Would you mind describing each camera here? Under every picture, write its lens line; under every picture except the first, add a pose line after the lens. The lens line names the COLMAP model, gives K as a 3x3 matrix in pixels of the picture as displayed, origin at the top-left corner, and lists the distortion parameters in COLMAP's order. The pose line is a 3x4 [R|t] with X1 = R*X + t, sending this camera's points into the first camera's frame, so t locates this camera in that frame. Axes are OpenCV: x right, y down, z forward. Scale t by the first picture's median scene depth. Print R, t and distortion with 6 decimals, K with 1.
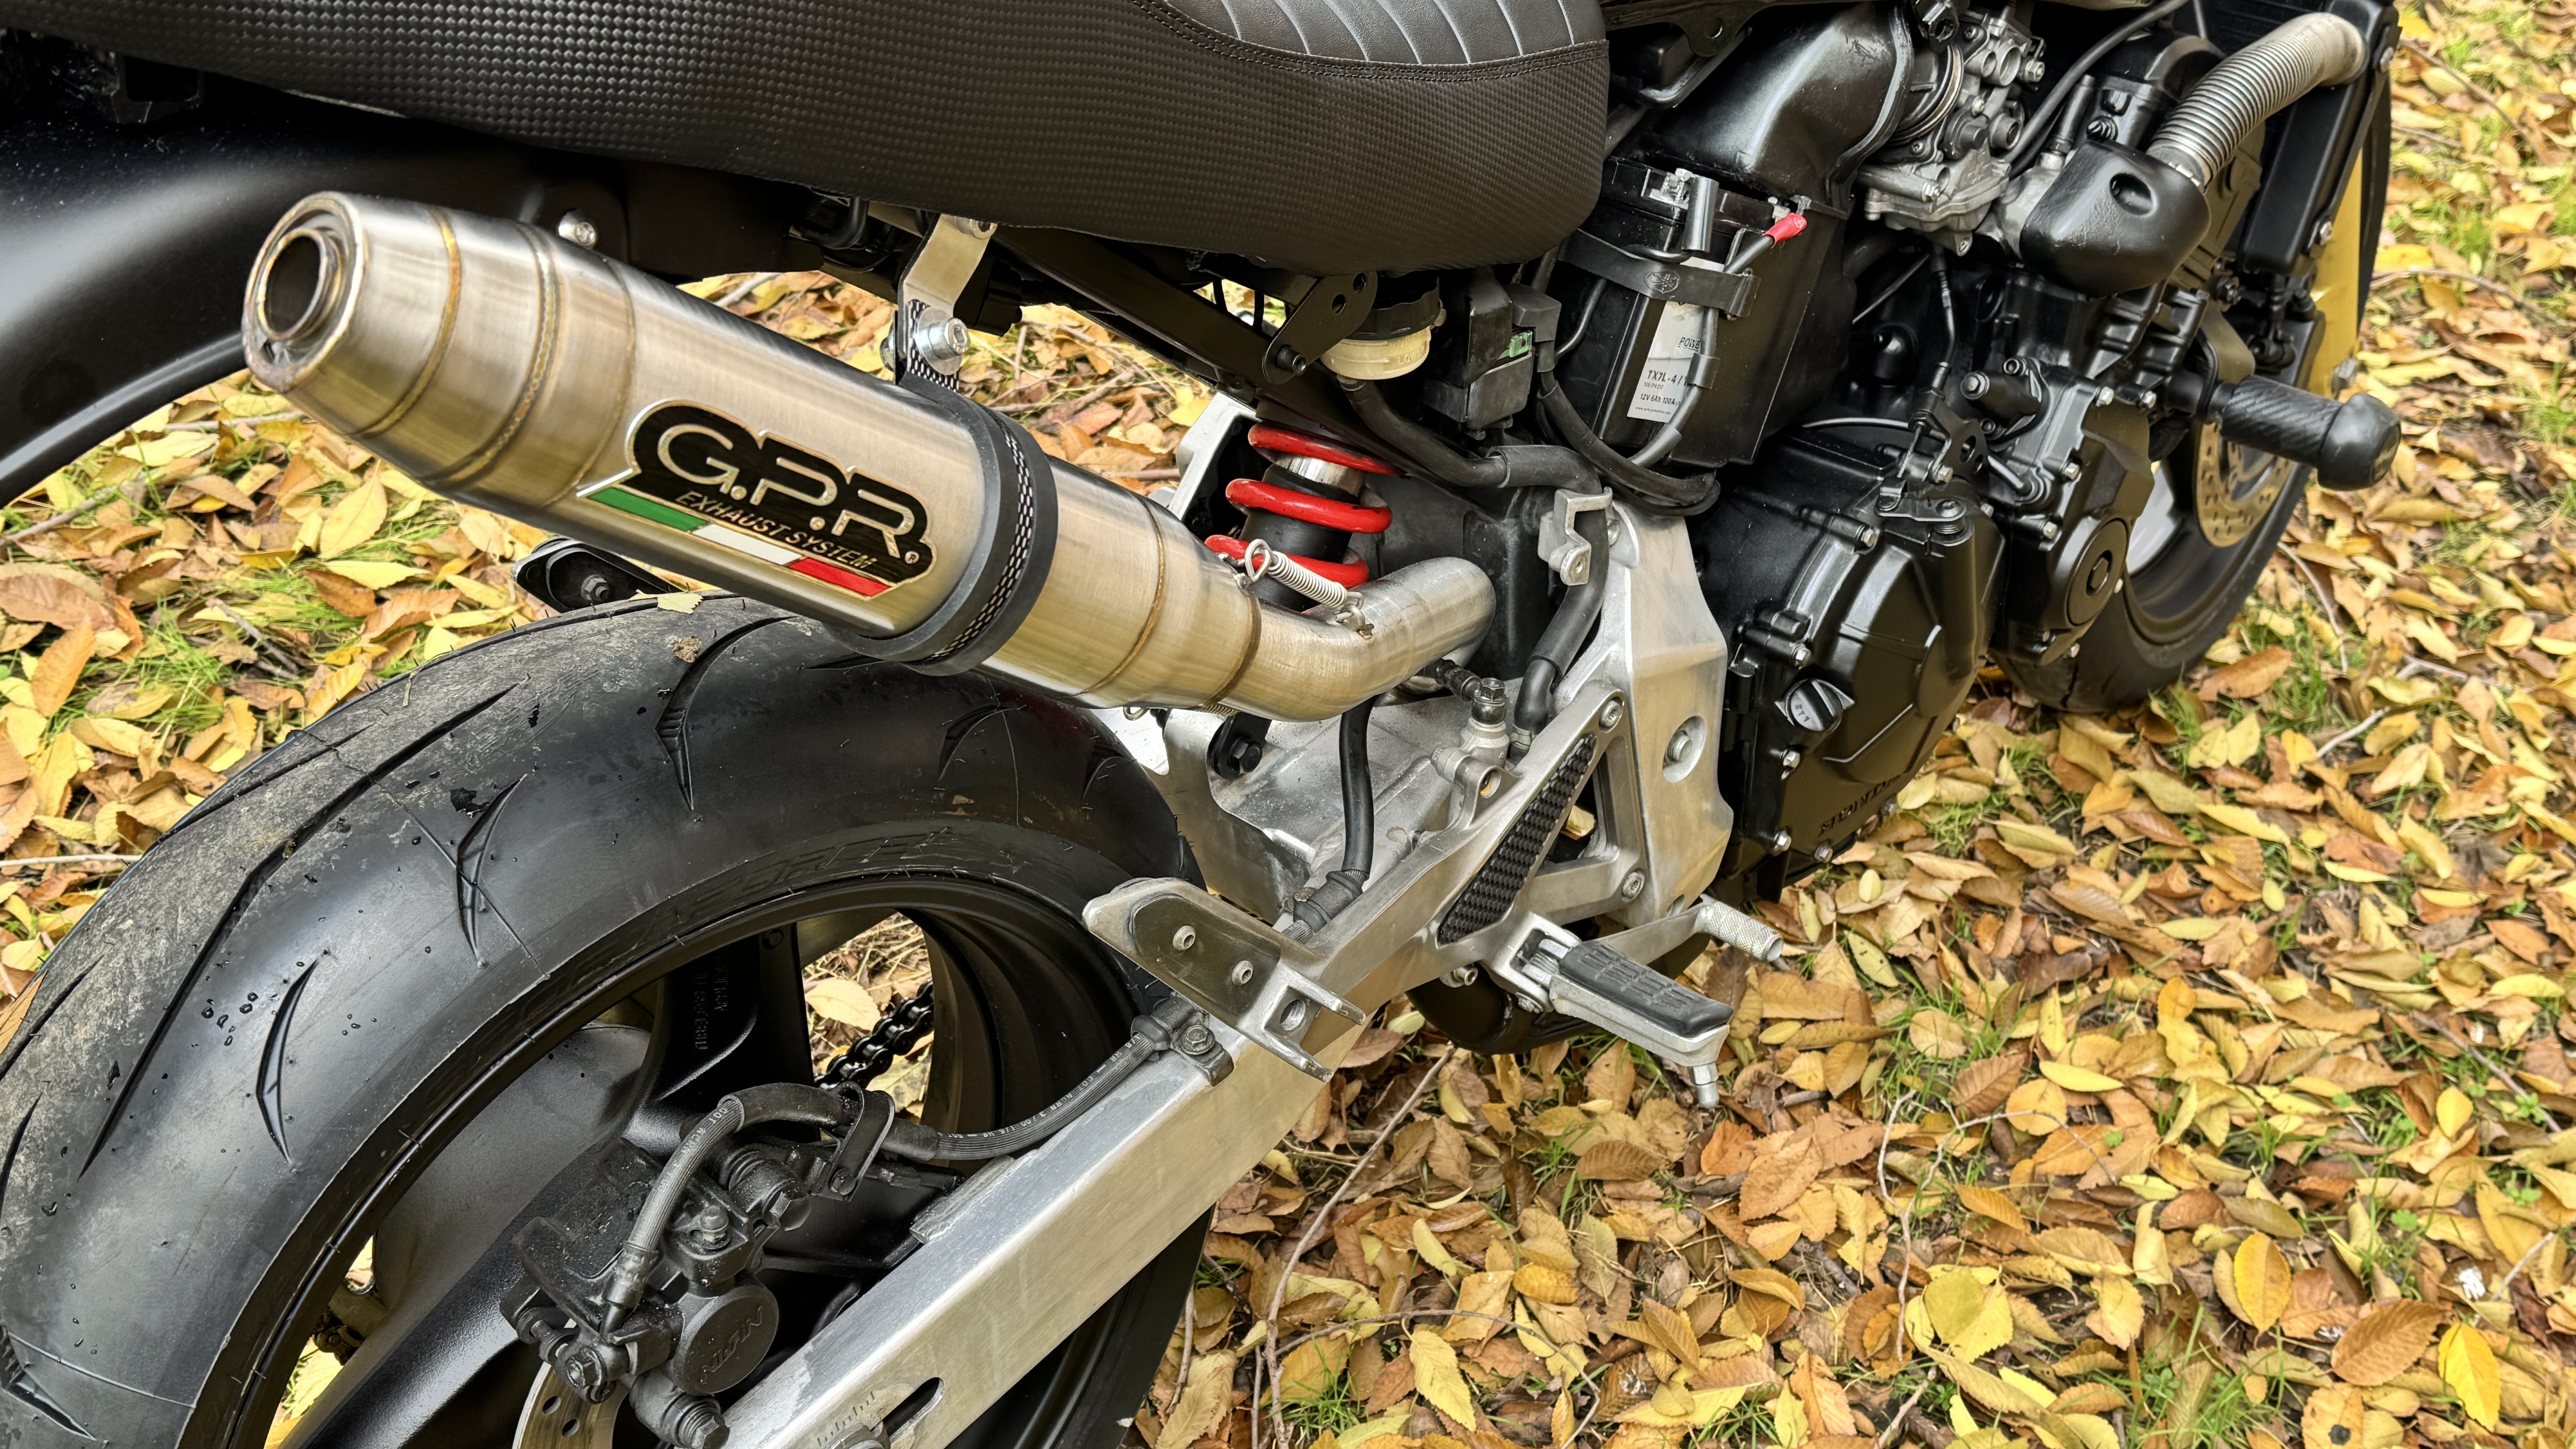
lens RADIAL K [[2635.0, 0, 1291.4], [0, 2635.0, 763.3], [0, 0, 1]] dist [0.209547, -0.414686]
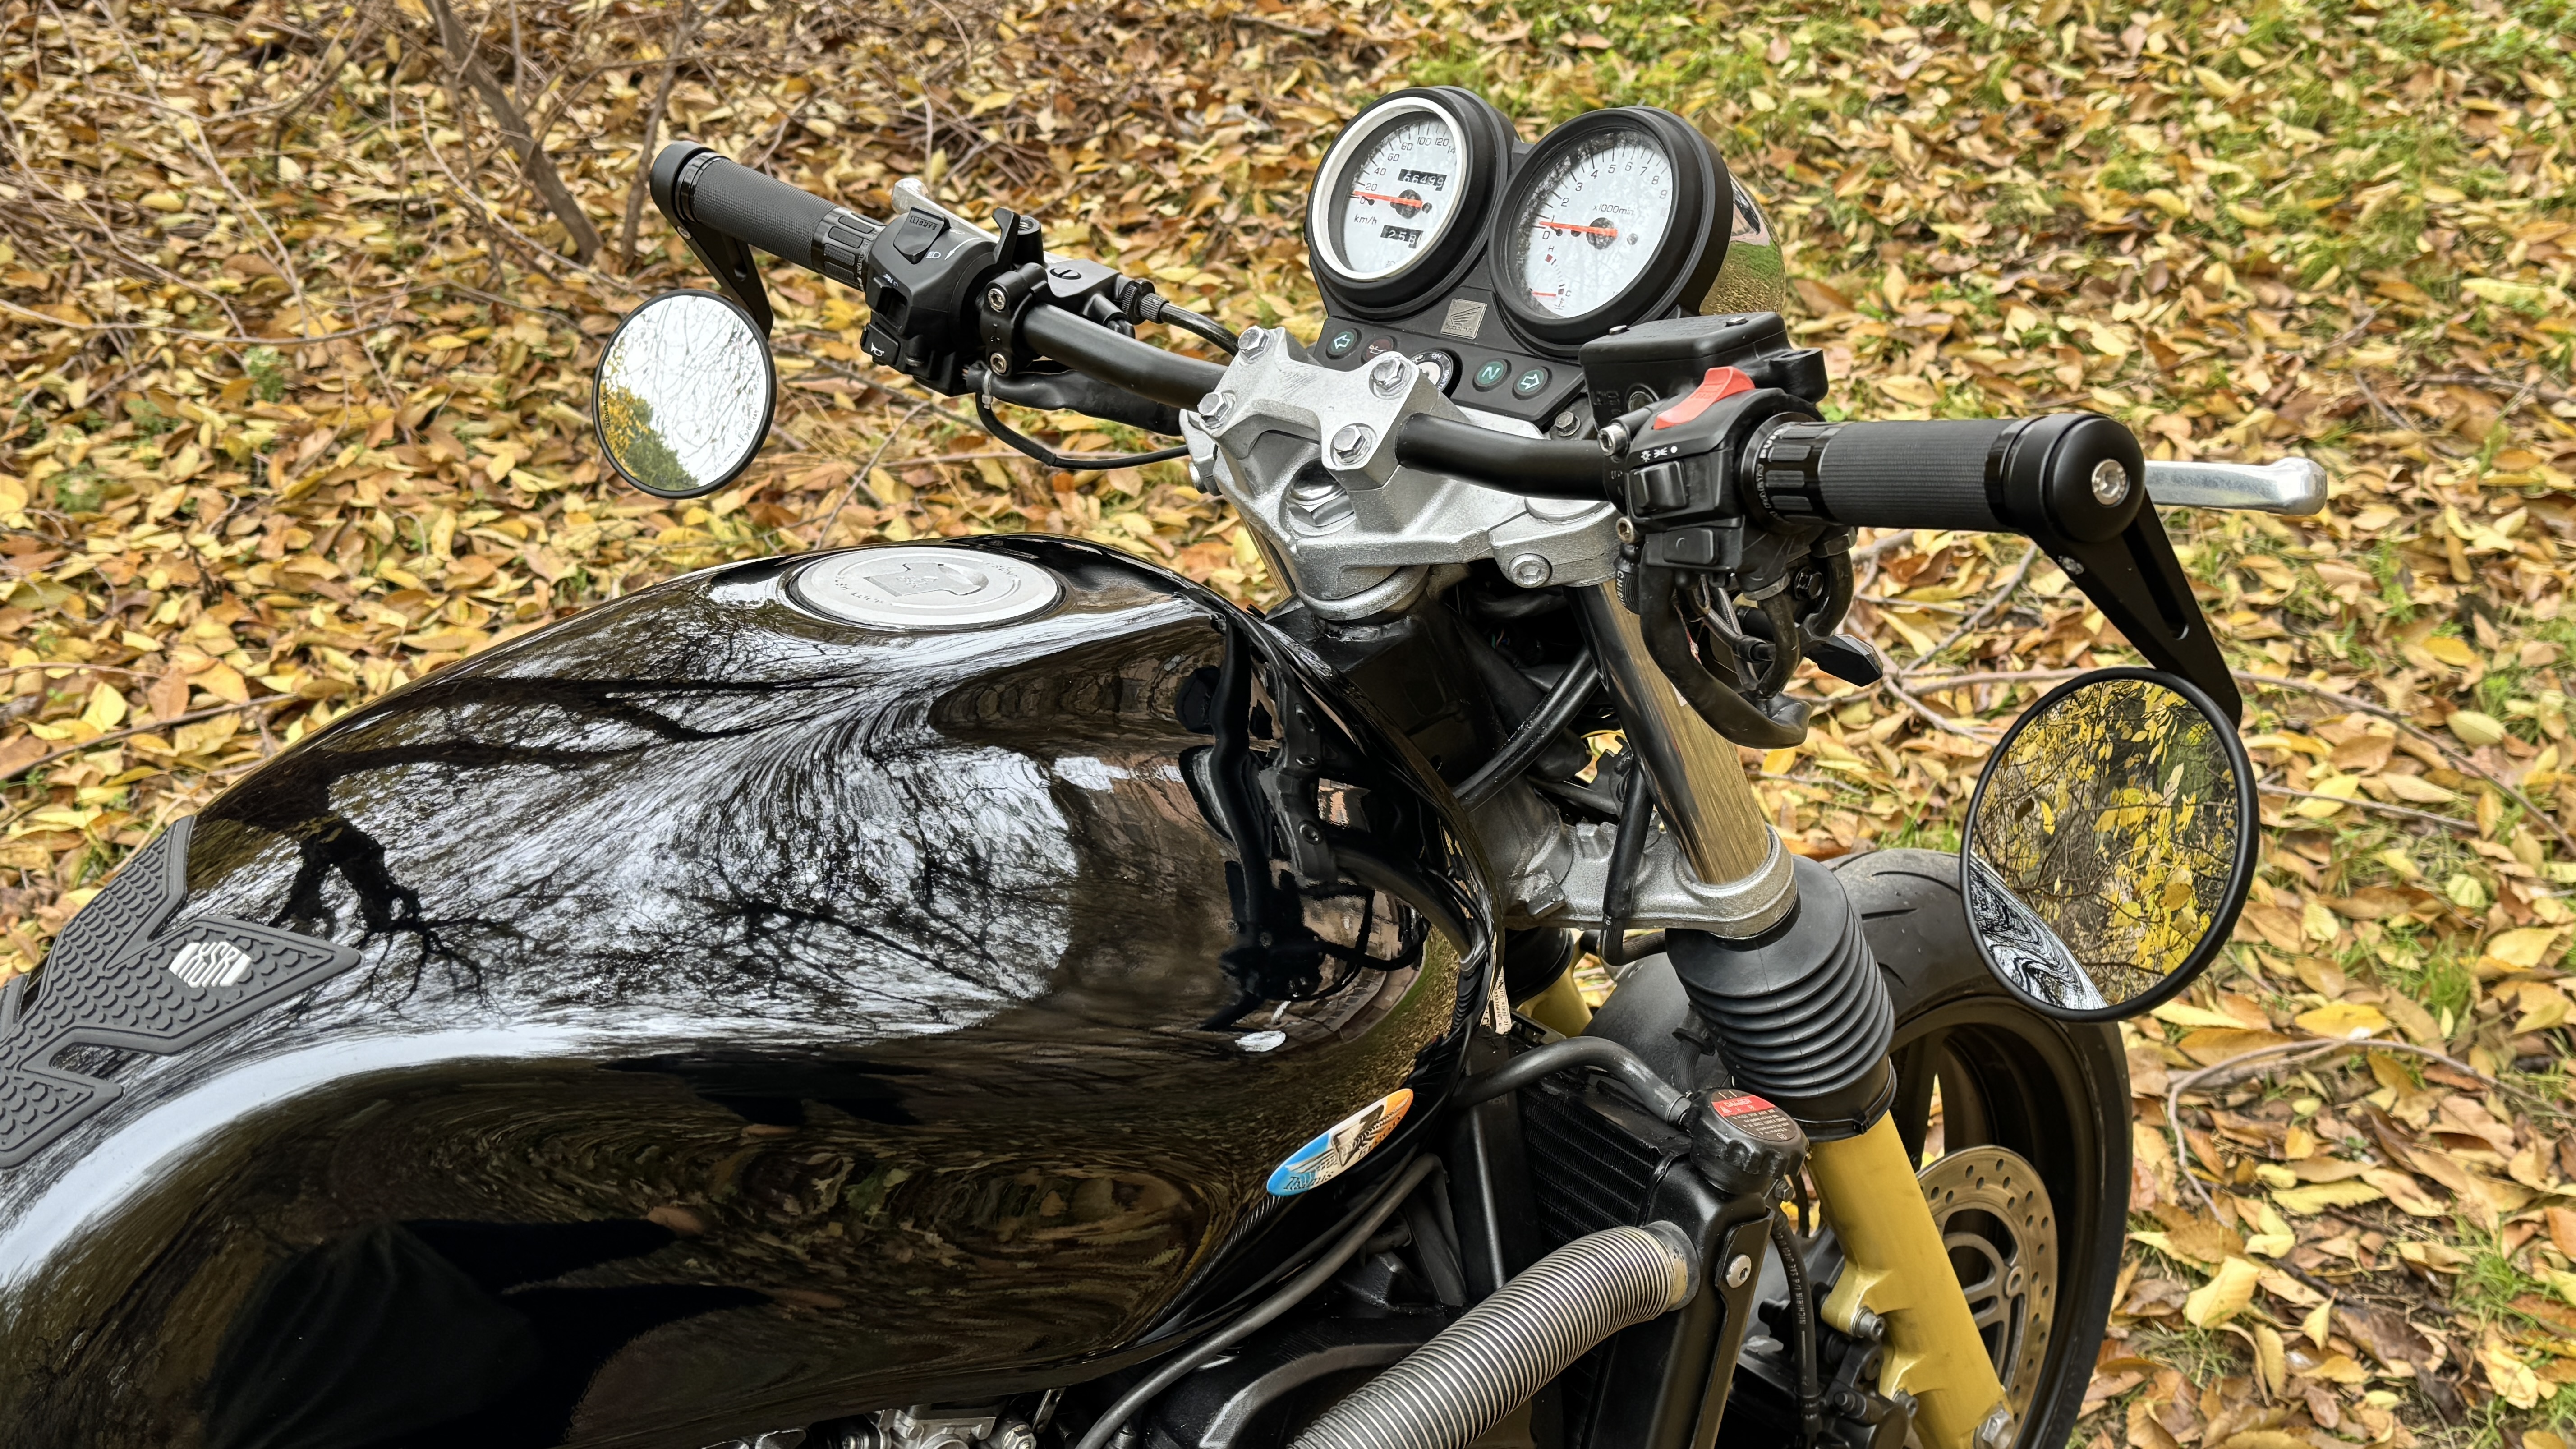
lens RADIAL K [[2557.9, 0, 1317.1], [0, 2557.9, 713.0], [0, 0, 1]] dist [0.201402, -0.459755]
pose [[0.986212, 0.005994, -0.165376, 0.466628], [-0.021649, 0.995429, -0.093022, -0.389096], [0.164062, 0.095320, 0.981834, 0.351858]]
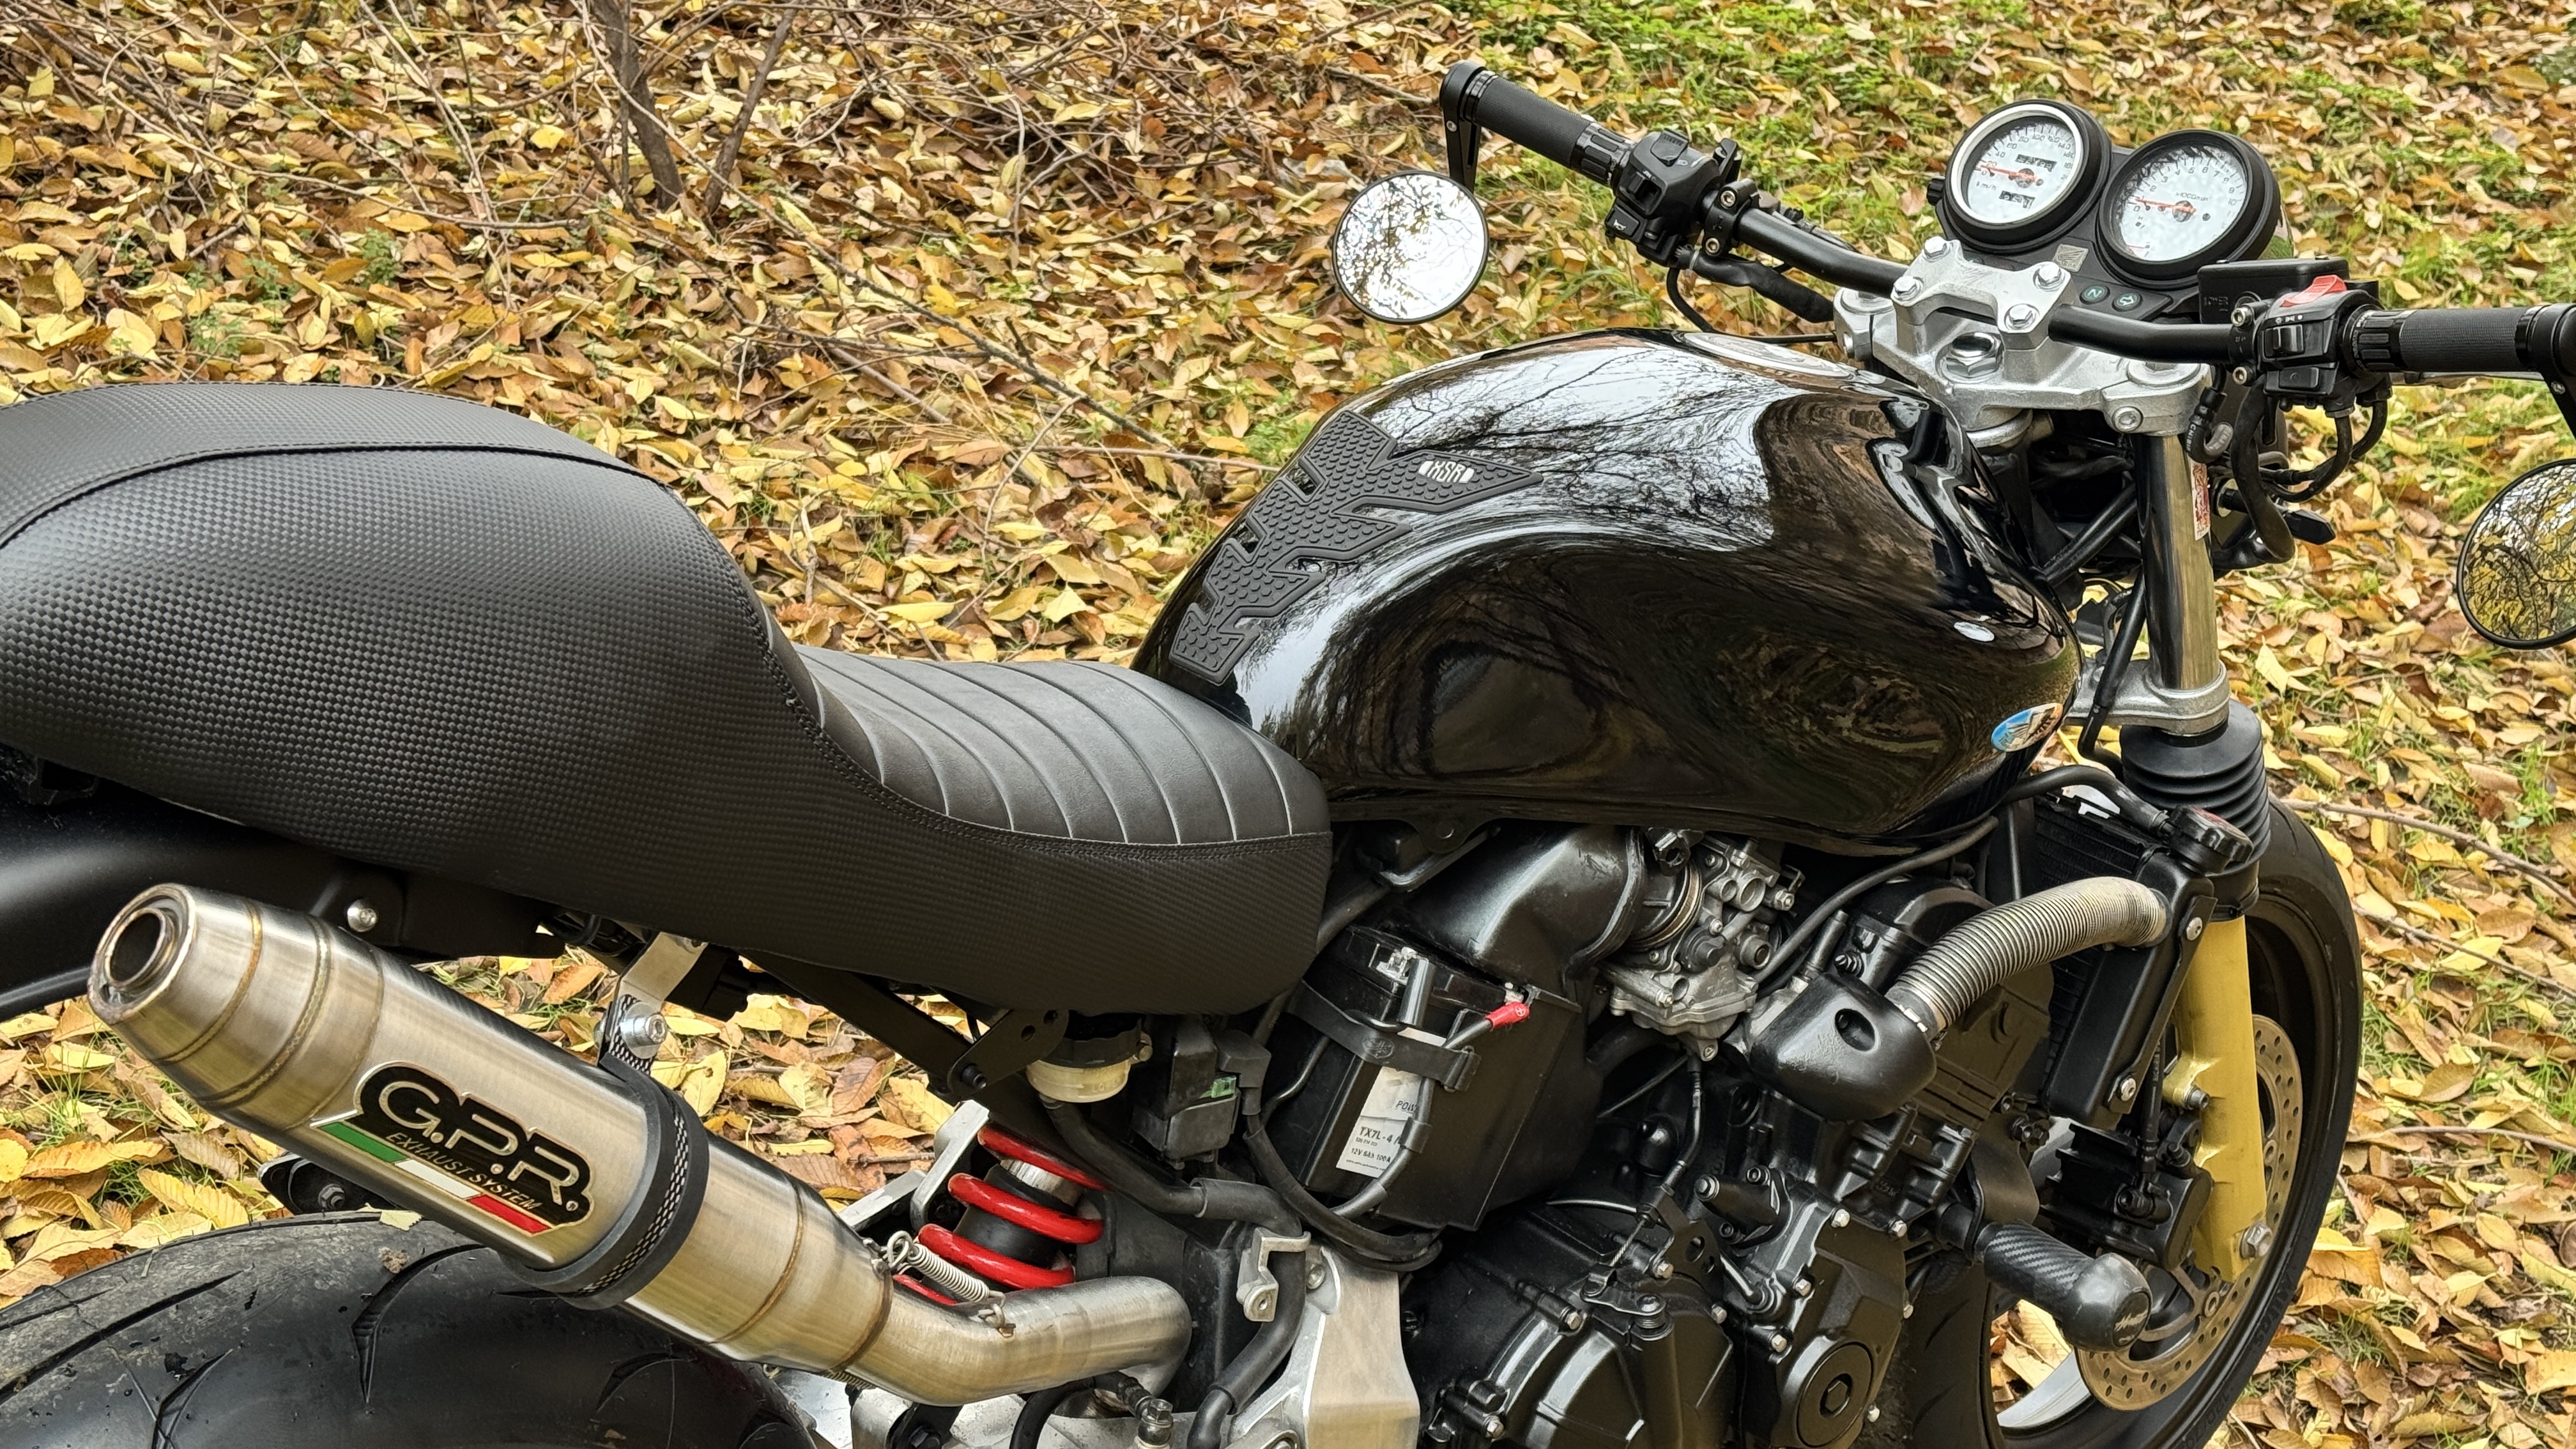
lens RADIAL K [[3841.3, 0, 1288.0], [0, 3841.3, 724.5], [0, 0, 1]] dist [0.176314, -0.128754]
pose [[0.989538, 0.134735, -0.051593, 0.155423], [-0.142761, 0.966085, -0.215171, 0.028633], [0.020852, 0.220285, 0.975213, -0.497344]]
